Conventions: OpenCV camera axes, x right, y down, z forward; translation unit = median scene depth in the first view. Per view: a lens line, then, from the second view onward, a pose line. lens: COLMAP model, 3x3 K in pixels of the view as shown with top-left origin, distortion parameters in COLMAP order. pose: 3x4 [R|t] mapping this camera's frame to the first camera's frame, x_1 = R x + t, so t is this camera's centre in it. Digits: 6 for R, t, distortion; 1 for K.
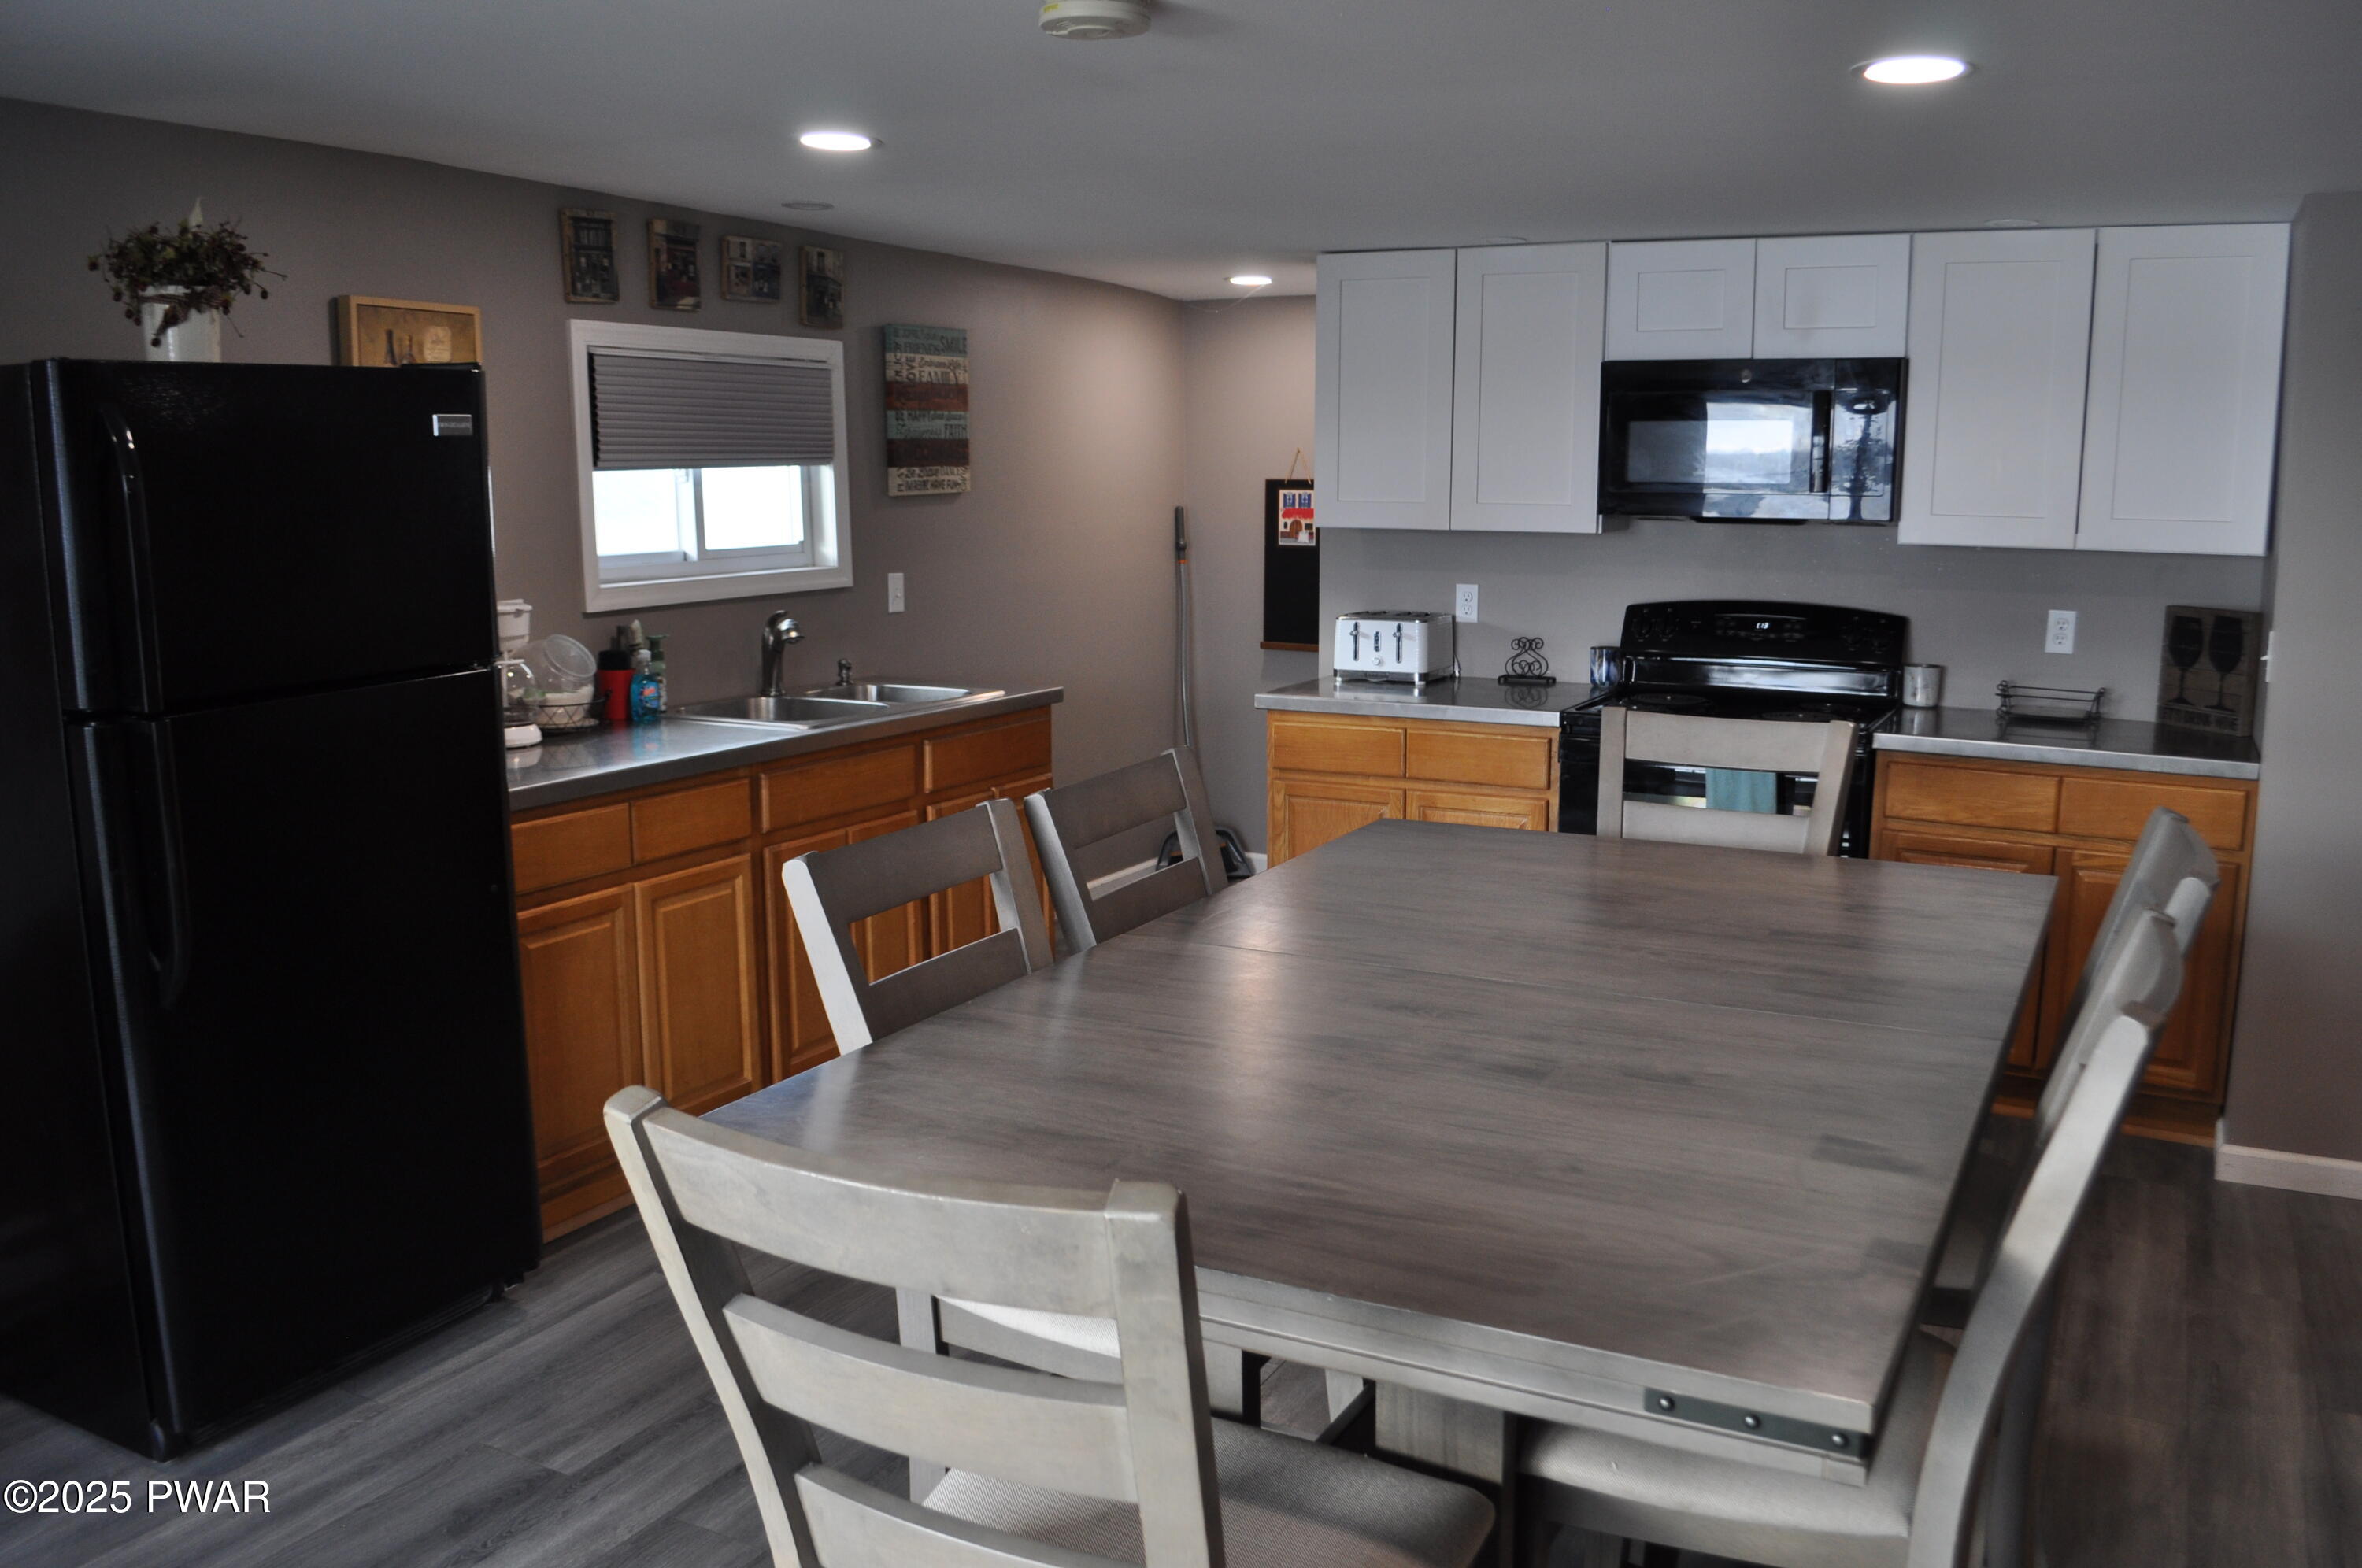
lens RADIAL K [[1870.6, 0, 1217.4], [0, 1870.6, 771.1], [0, 0, 1]] dist [-0.082809, 0.009160]
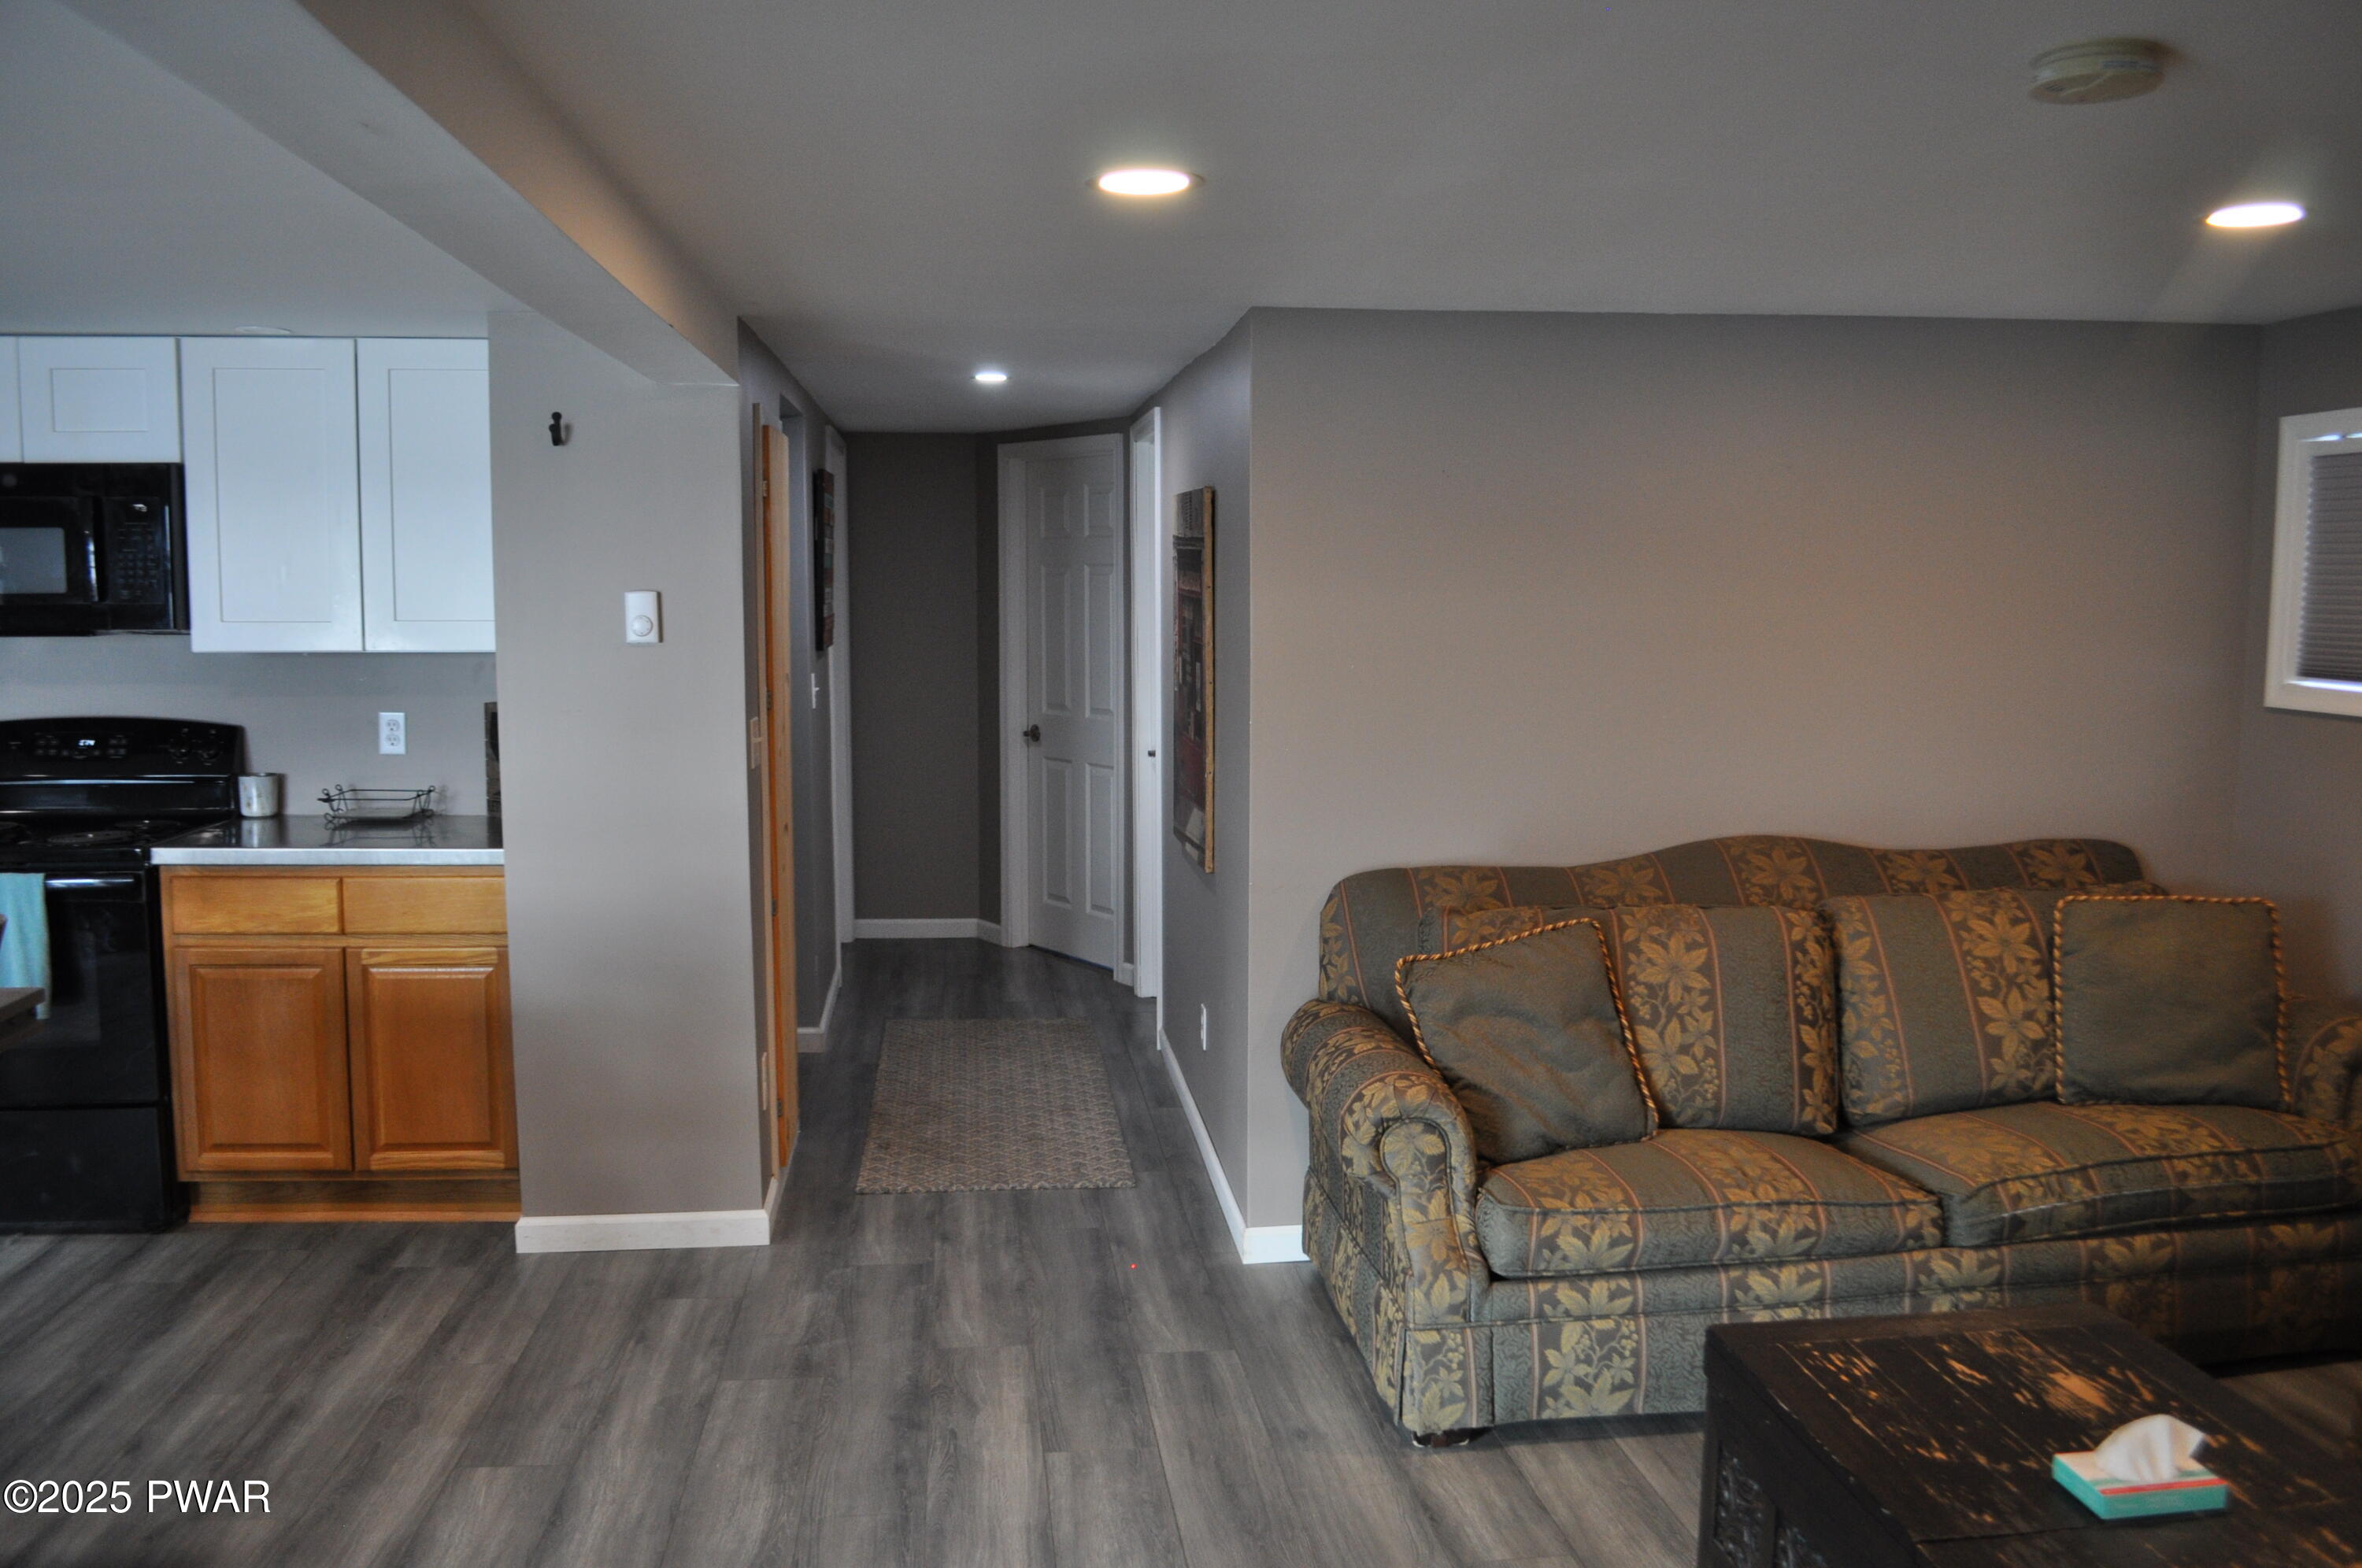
lens RADIAL K [[1870.6, 0, 1202.2], [0, 1870.6, 792.4], [0, 0, 1]] dist [-0.082809, 0.009160]
pose [[0.820574, -0.062695, 0.568092, 0.248892], [0.088755, 0.995885, -0.018295, 0.015100], [-0.564607, 0.065433, 0.822762, -0.086268]]
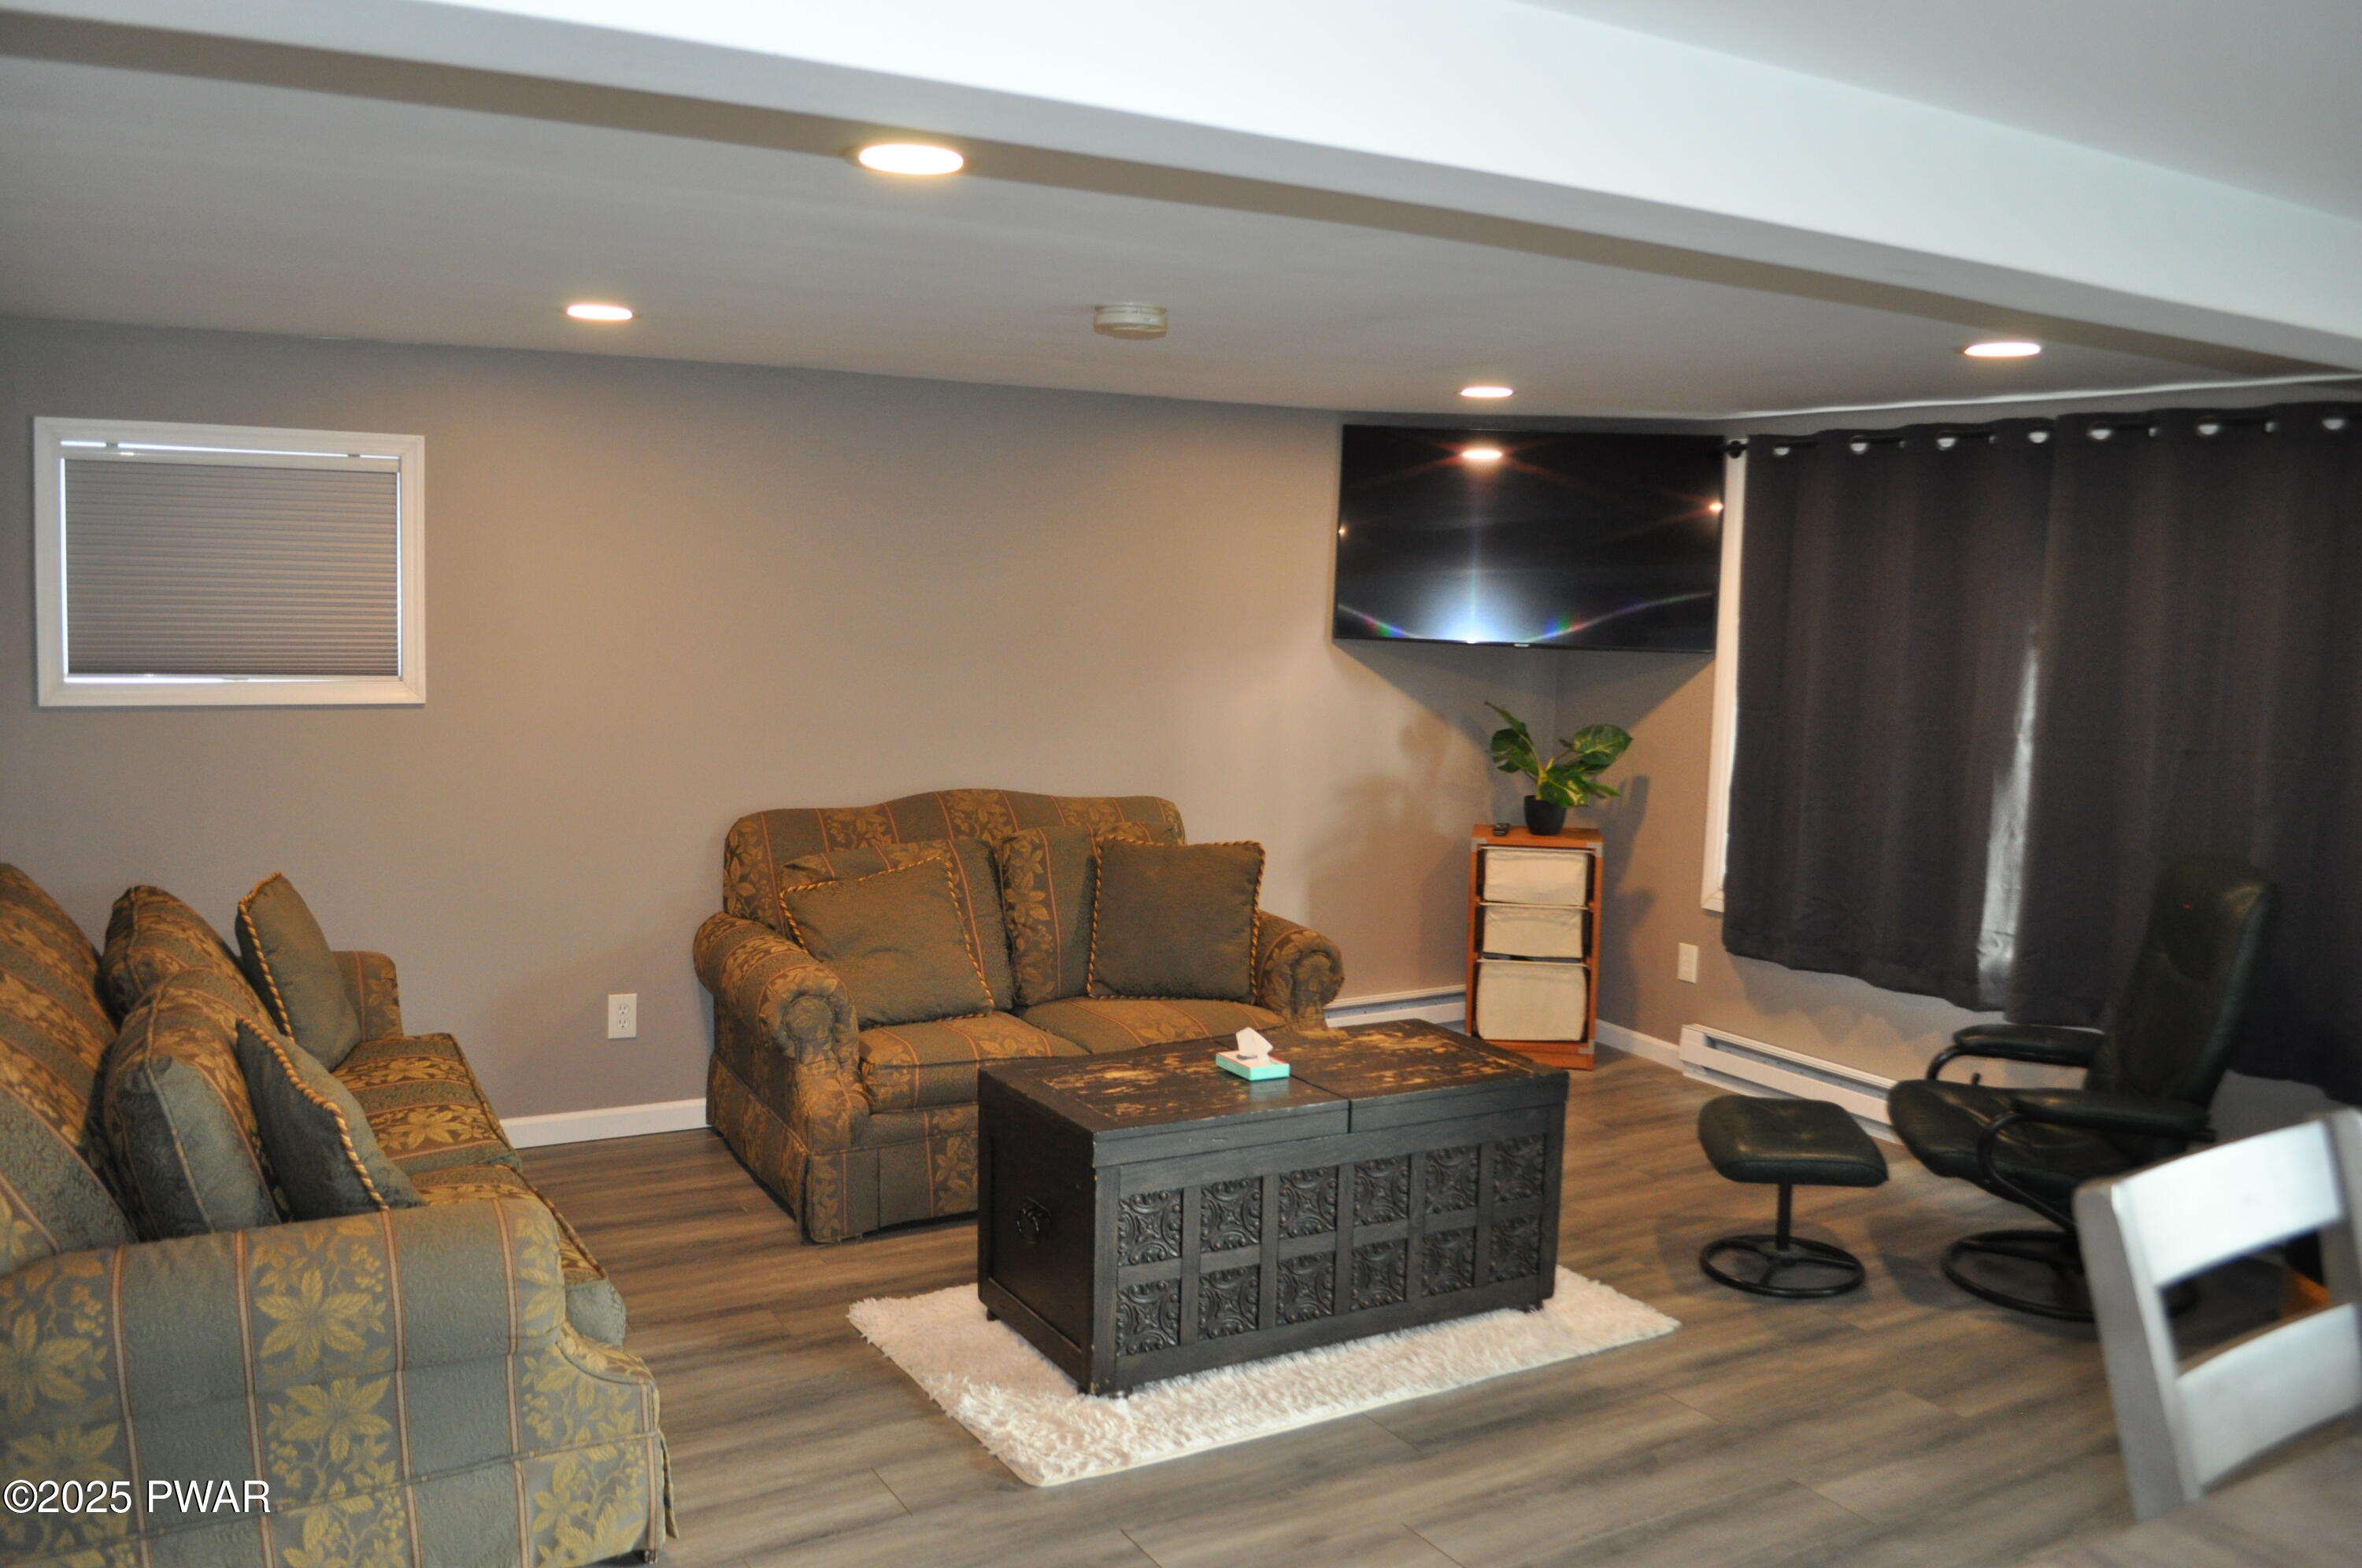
lens RADIAL K [[1870.6, 0, 1191.7], [0, 1870.6, 800.2], [0, 0, 1]] dist [-0.082809, 0.009160]
pose [[-0.840632, -0.078606, 0.535872, 0.230930], [0.059761, 0.969909, 0.236022, -0.136575], [-0.538299, 0.230431, -0.810639, 0.829771]]
